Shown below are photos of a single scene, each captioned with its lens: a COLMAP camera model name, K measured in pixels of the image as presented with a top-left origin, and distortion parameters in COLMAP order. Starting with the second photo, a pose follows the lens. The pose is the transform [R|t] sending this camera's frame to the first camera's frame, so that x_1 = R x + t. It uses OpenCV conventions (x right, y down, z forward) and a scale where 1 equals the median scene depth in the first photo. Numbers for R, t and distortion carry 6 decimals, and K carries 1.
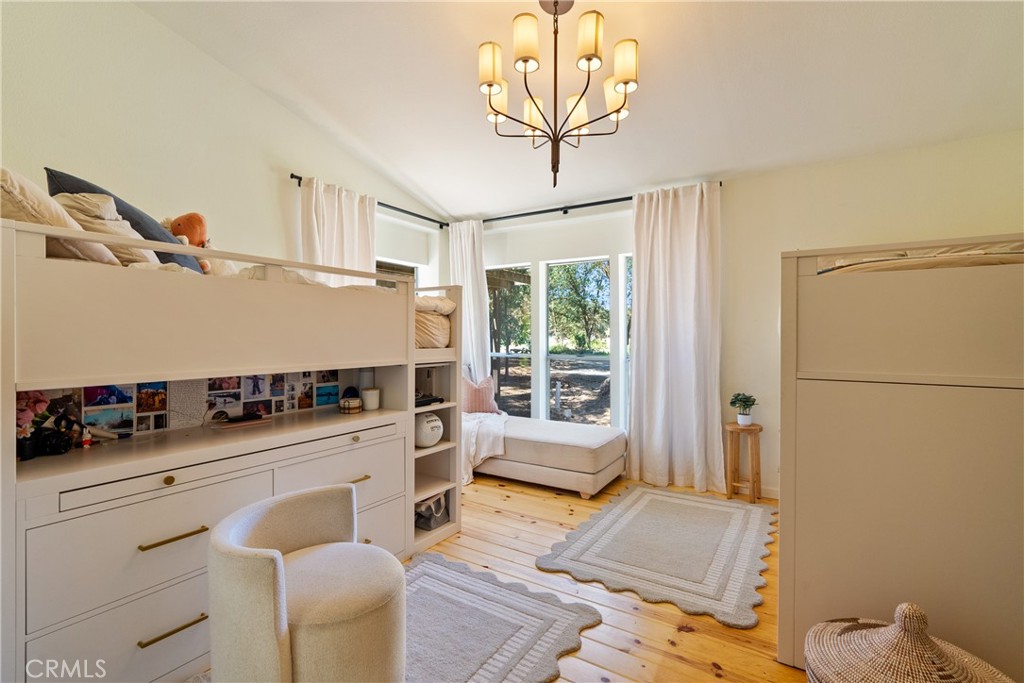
lens RADIAL K [[463.5, 0, 511.3], [0, 463.5, 340.3], [0, 0, 1]] dist [-0.007746, 0.002351]
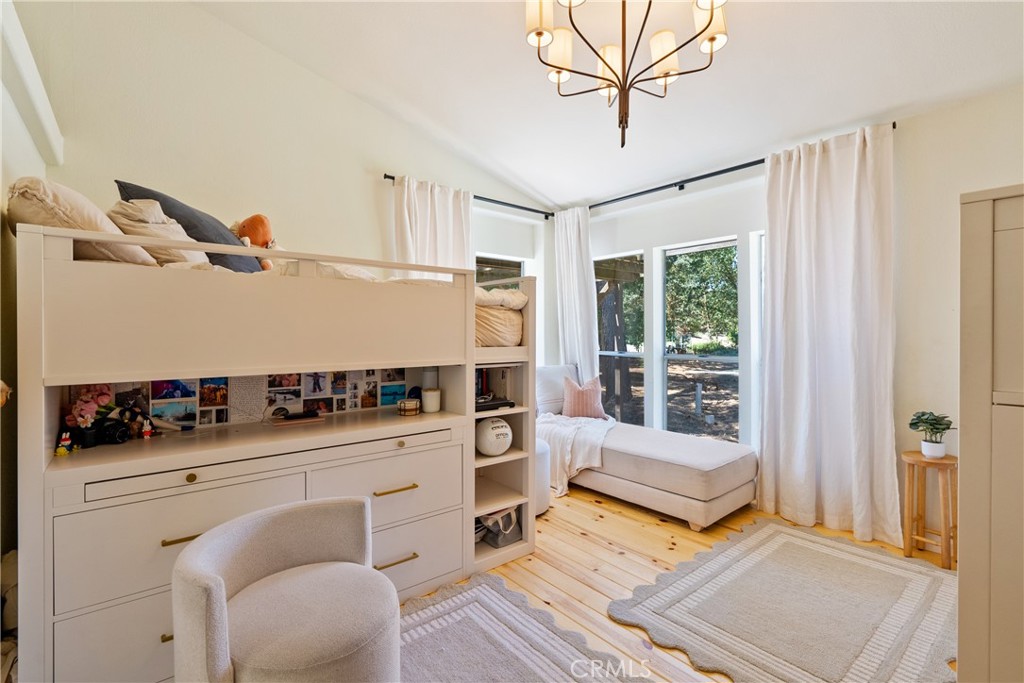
lens RADIAL K [[463.5, 0, 508.2], [0, 463.5, 336.4], [0, 0, 1]] dist [-0.007746, 0.002351]
pose [[0.950350, 0.000152, -0.311182, 0.129278], [-0.000672, 0.999999, -0.001563, -0.001542], [0.311182, 0.001694, 0.950349, 0.149278]]
